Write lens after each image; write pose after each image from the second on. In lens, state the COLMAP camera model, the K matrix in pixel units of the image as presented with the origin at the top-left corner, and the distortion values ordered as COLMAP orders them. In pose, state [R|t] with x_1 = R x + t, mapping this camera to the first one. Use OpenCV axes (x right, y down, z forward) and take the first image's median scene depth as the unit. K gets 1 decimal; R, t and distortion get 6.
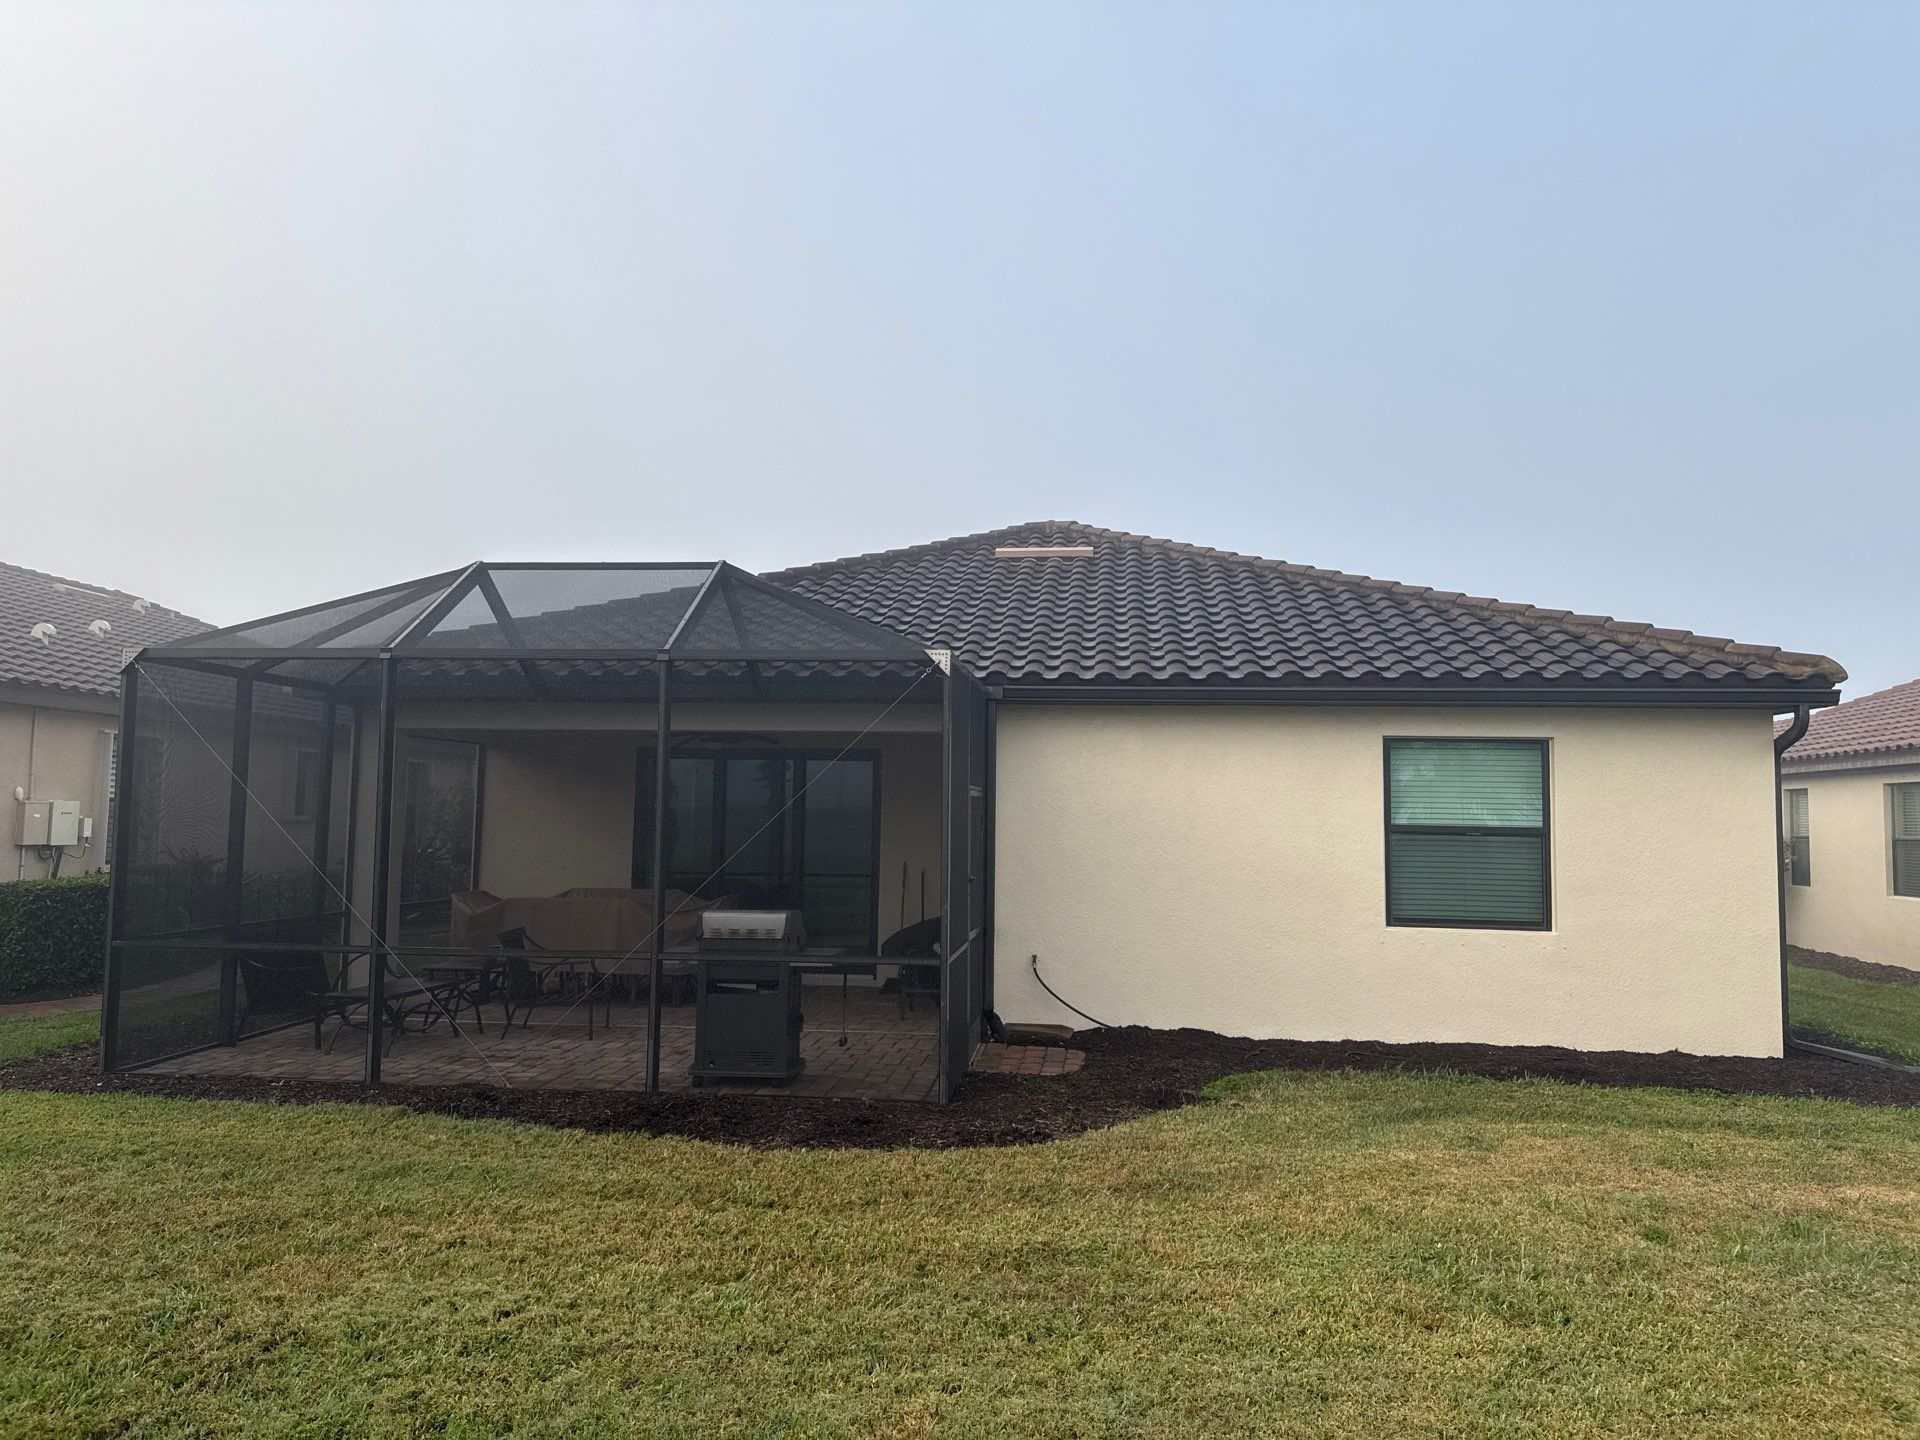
lens RADIAL K [[1337.8, 0, 902.5], [0, 1337.8, 723.2], [0, 0, 1]] dist [0.006288, 0.000440]
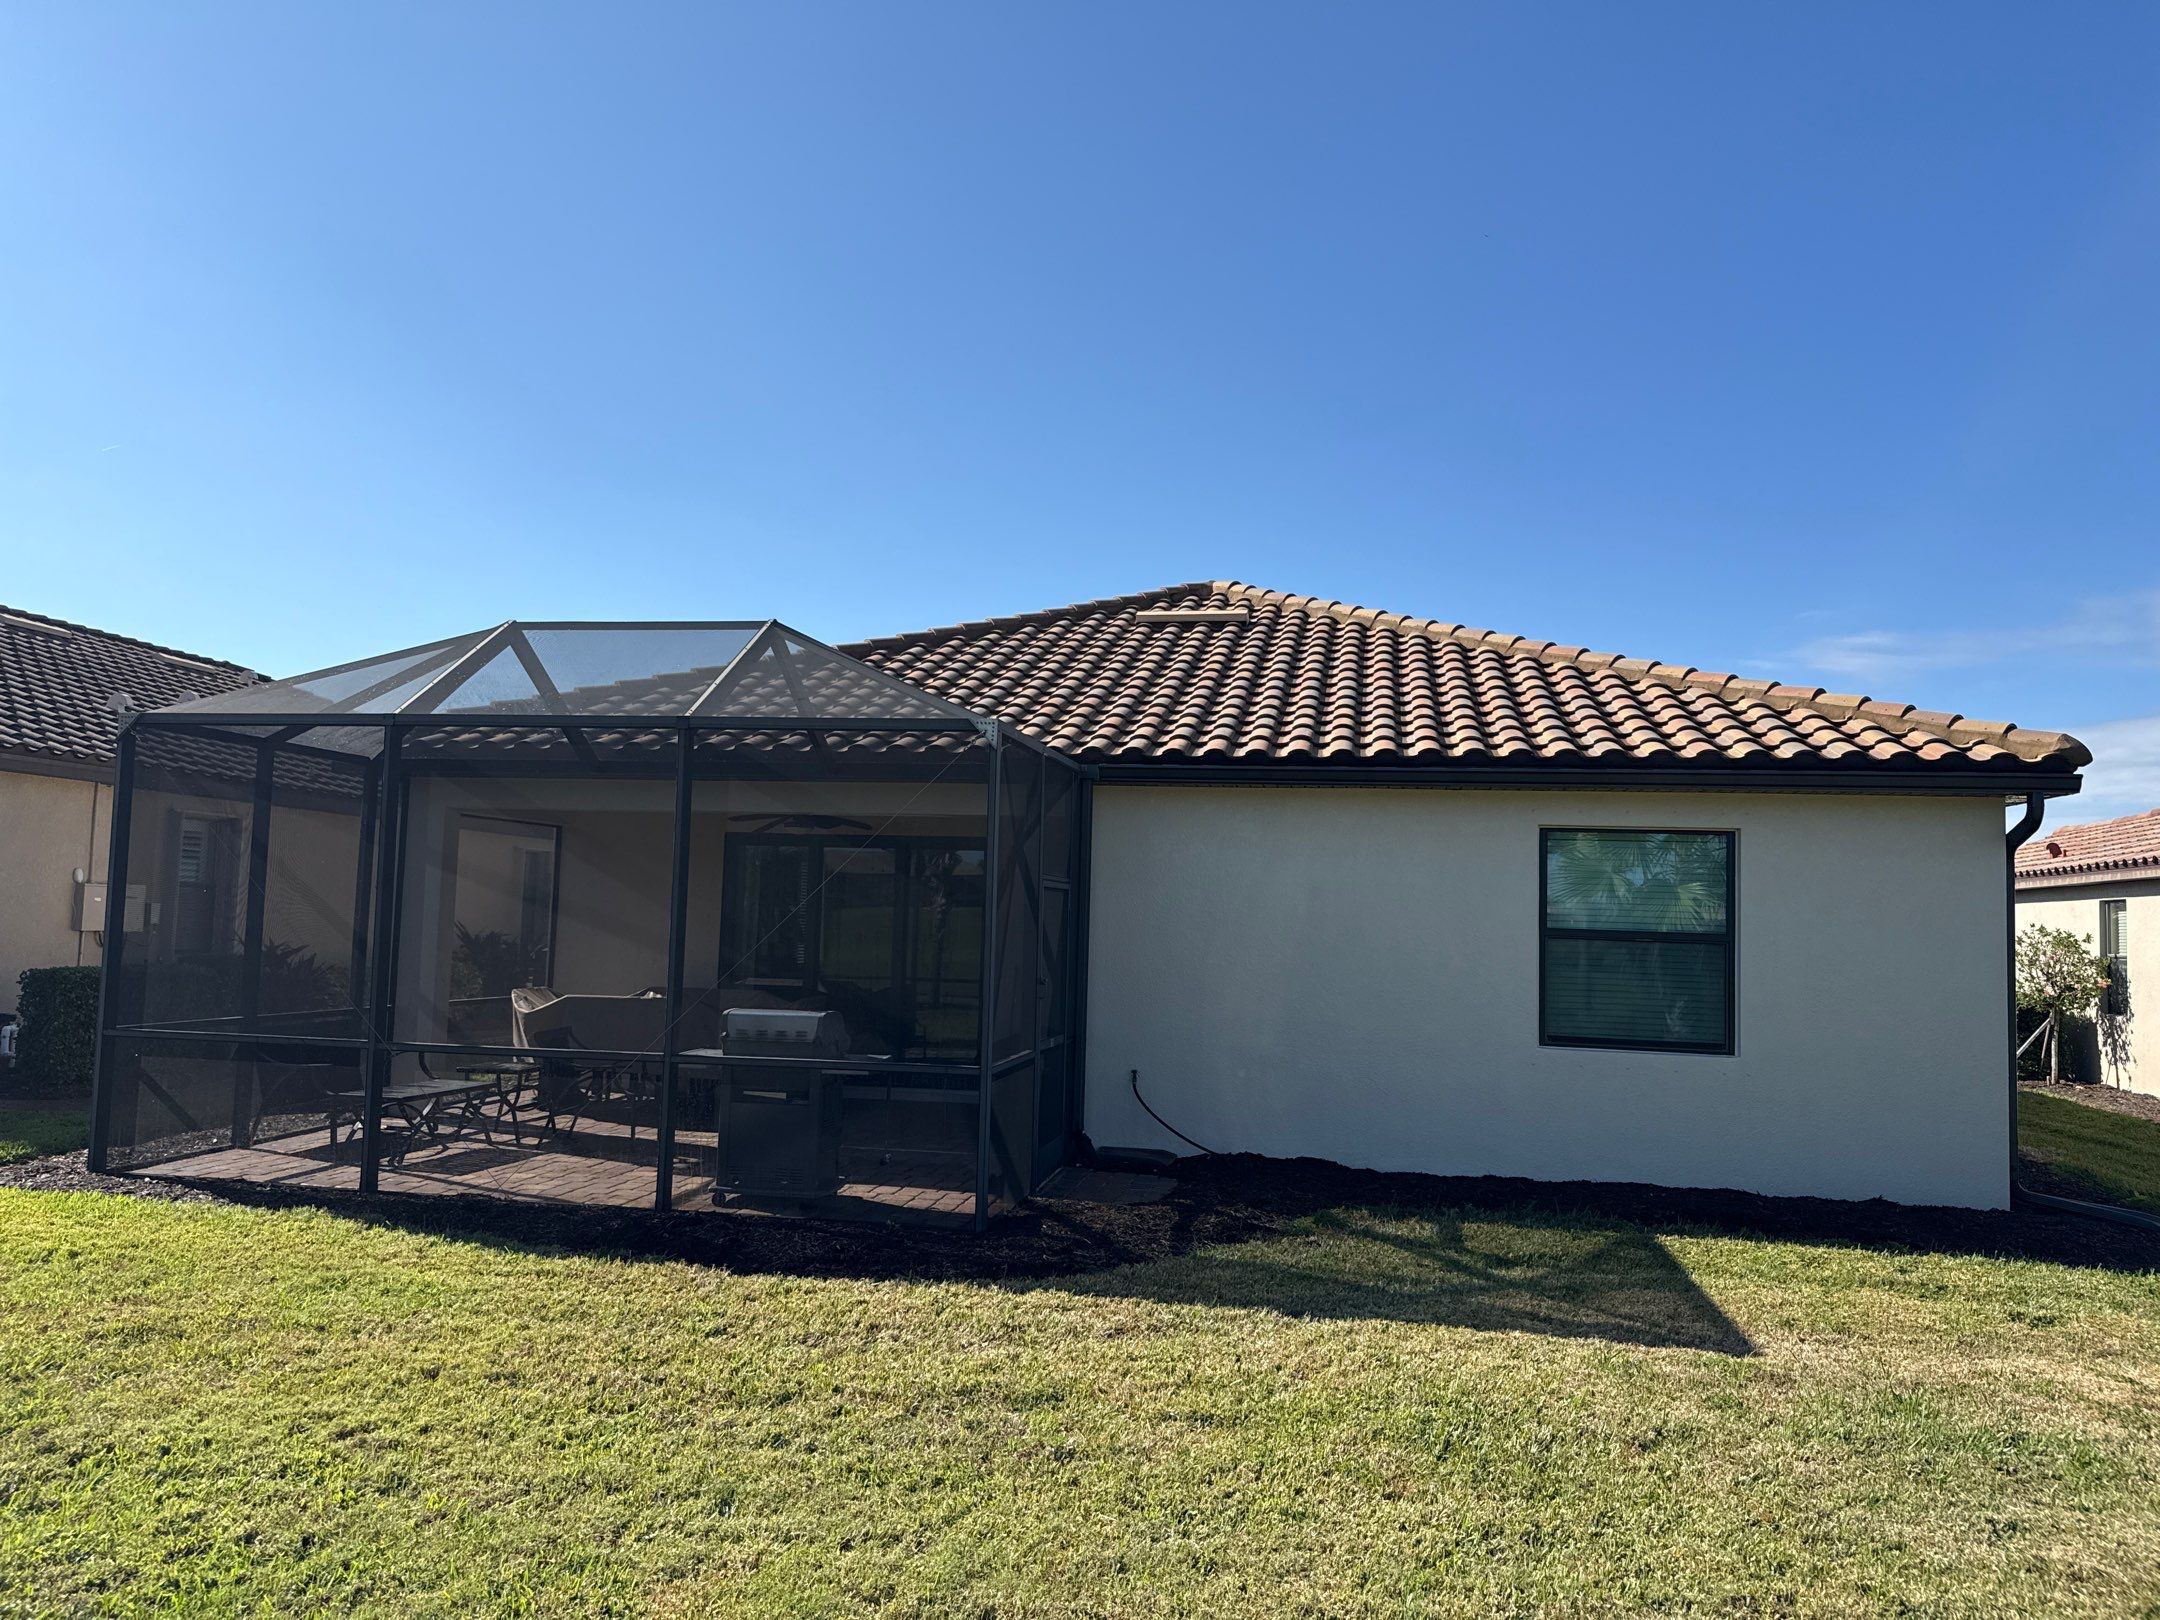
lens RADIAL K [[1496.7, 0, 1082.9], [0, 1496.7, 842.3], [0, 0, 1]] dist [0.004304, -0.000032]
pose [[0.997130, 0.011561, -0.074816, 0.144654], [-0.010618, 0.999859, 0.012978, 0.011590], [0.074955, -0.012146, 0.997113, 0.017962]]
